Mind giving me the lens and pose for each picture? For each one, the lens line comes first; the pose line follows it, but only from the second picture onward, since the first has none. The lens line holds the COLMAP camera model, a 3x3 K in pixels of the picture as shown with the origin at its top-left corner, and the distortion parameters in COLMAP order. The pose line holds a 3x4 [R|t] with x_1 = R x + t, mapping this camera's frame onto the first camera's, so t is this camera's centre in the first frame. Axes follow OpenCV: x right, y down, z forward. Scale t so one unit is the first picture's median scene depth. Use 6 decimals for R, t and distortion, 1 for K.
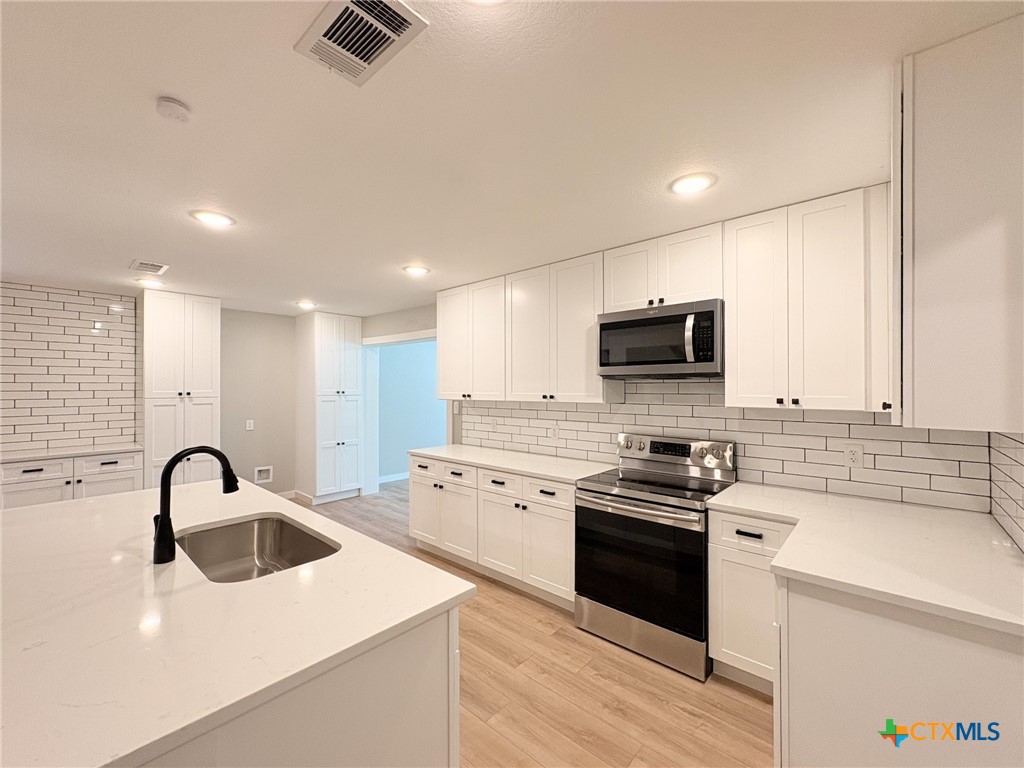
lens RADIAL K [[432.3, 0, 518.7], [0, 432.3, 389.3], [0, 0, 1]] dist [0.001620, -0.000039]
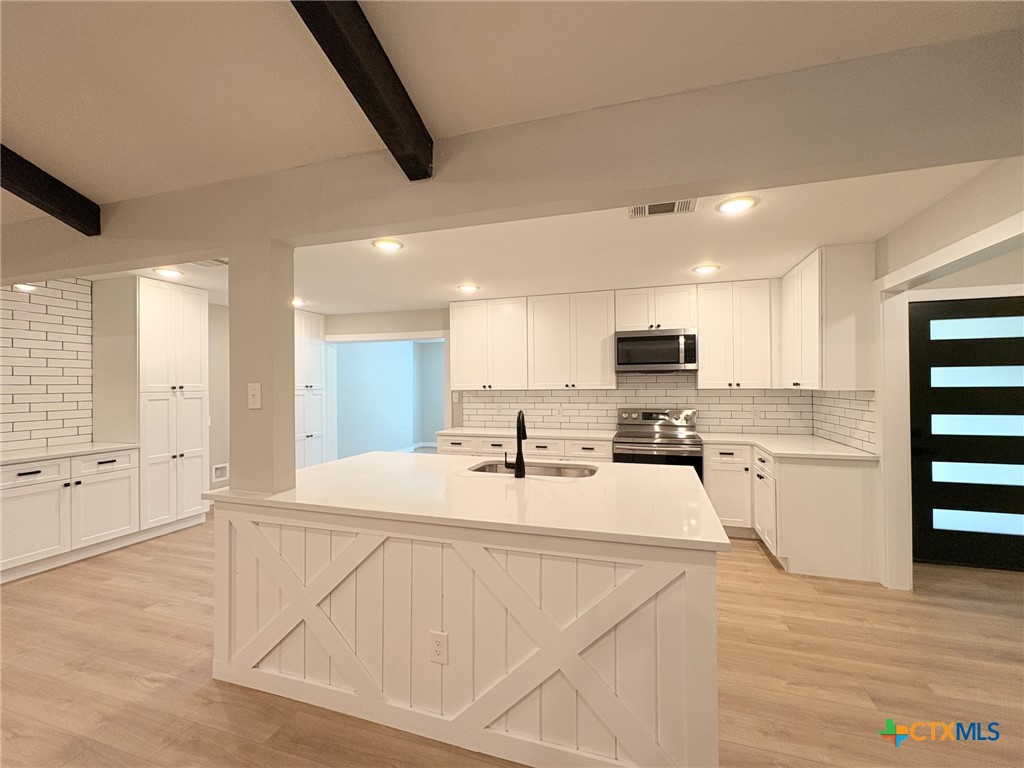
lens RADIAL K [[432.3, 0, 503.6], [0, 432.3, 380.4], [0, 0, 1]] dist [0.001620, -0.000039]
pose [[0.924783, -0.000405, 0.380494, -0.577636], [0.006773, 0.999859, -0.015398, 0.017458], [-0.380434, 0.016817, 0.924655, -0.208911]]
